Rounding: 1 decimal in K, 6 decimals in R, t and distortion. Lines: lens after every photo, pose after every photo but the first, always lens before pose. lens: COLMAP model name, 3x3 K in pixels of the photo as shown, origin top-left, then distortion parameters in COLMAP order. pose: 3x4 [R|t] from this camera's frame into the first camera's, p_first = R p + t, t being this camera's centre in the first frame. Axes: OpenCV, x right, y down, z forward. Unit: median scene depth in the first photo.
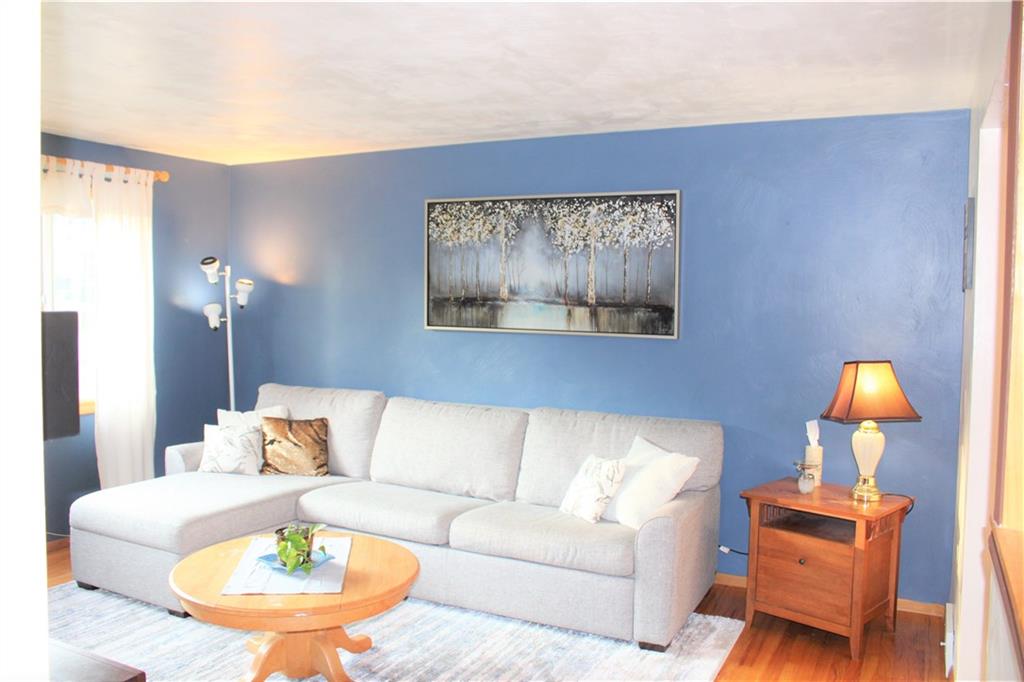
lens RADIAL K [[844.0, 0, 510.3], [0, 844.0, 341.3], [0, 0, 1]] dist [-0.133731, 0.028086]
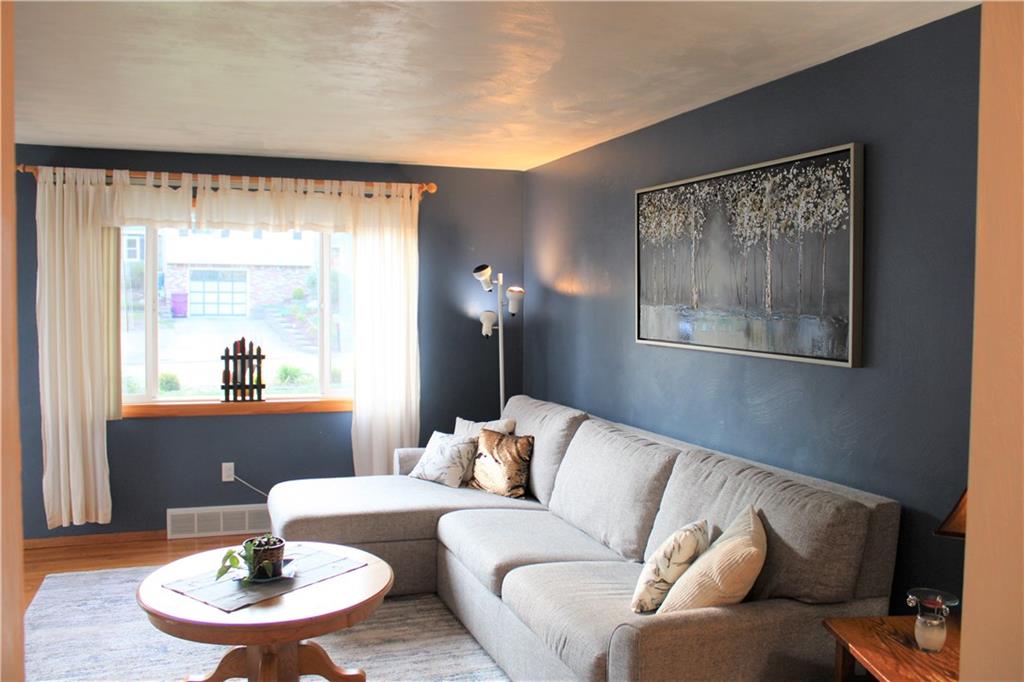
lens RADIAL K [[844.0, 0, 512.7], [0, 844.0, 340.4], [0, 0, 1]] dist [-0.133731, 0.028086]
pose [[0.745839, 0.026244, -0.665609, 0.396933], [-0.035551, 0.999368, -0.000433, -0.013136], [0.665177, 0.023986, 0.746301, 0.307293]]
